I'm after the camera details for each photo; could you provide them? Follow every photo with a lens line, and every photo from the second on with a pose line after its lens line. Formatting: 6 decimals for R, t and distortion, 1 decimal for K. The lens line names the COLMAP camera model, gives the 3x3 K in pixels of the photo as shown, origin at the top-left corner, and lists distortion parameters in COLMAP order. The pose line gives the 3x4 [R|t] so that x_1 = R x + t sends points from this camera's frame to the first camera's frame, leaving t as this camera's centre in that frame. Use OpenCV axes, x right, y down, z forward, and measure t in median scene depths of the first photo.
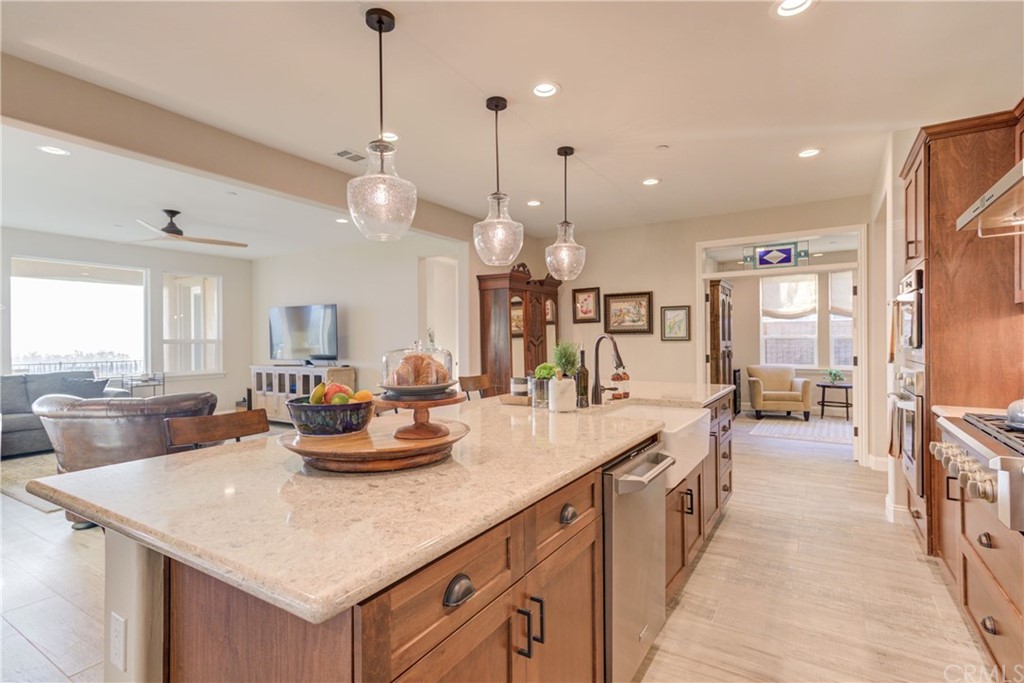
lens RADIAL K [[497.9, 0, 511.7], [0, 497.9, 339.0], [0, 0, 1]] dist [0.009238, 0.003982]
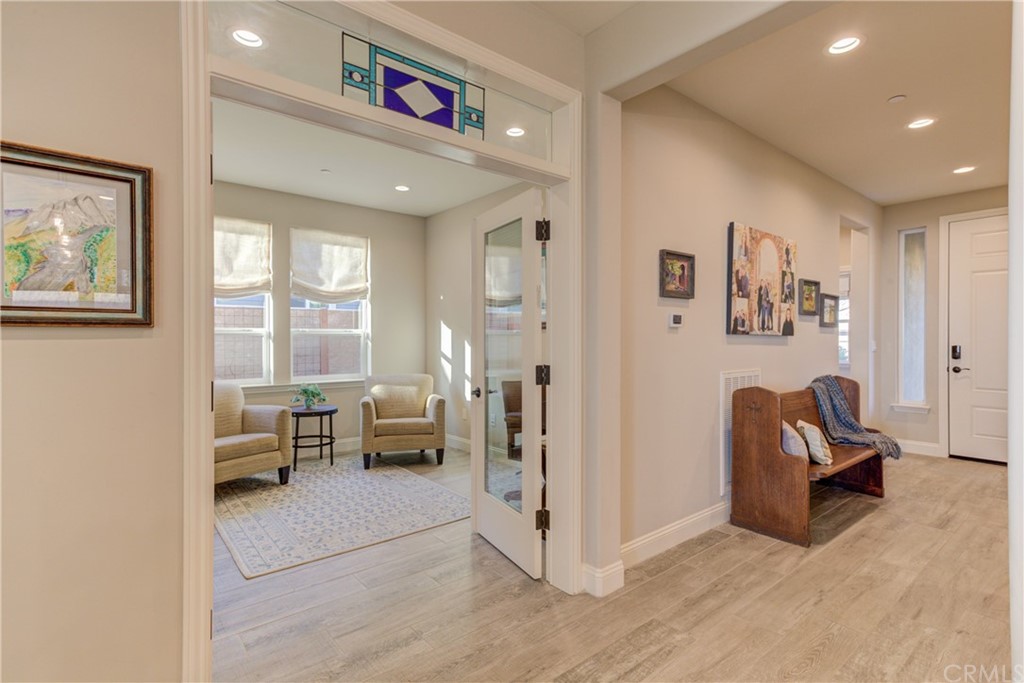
lens RADIAL K [[497.9, 0, 519.3], [0, 497.9, 338.6], [0, 0, 1]] dist [0.009238, 0.003982]
pose [[0.305095, 0.004163, 0.952313, 0.147953], [-0.002828, 0.999990, -0.003465, 0.006637], [-0.952318, -0.001636, 0.305104, 0.587746]]
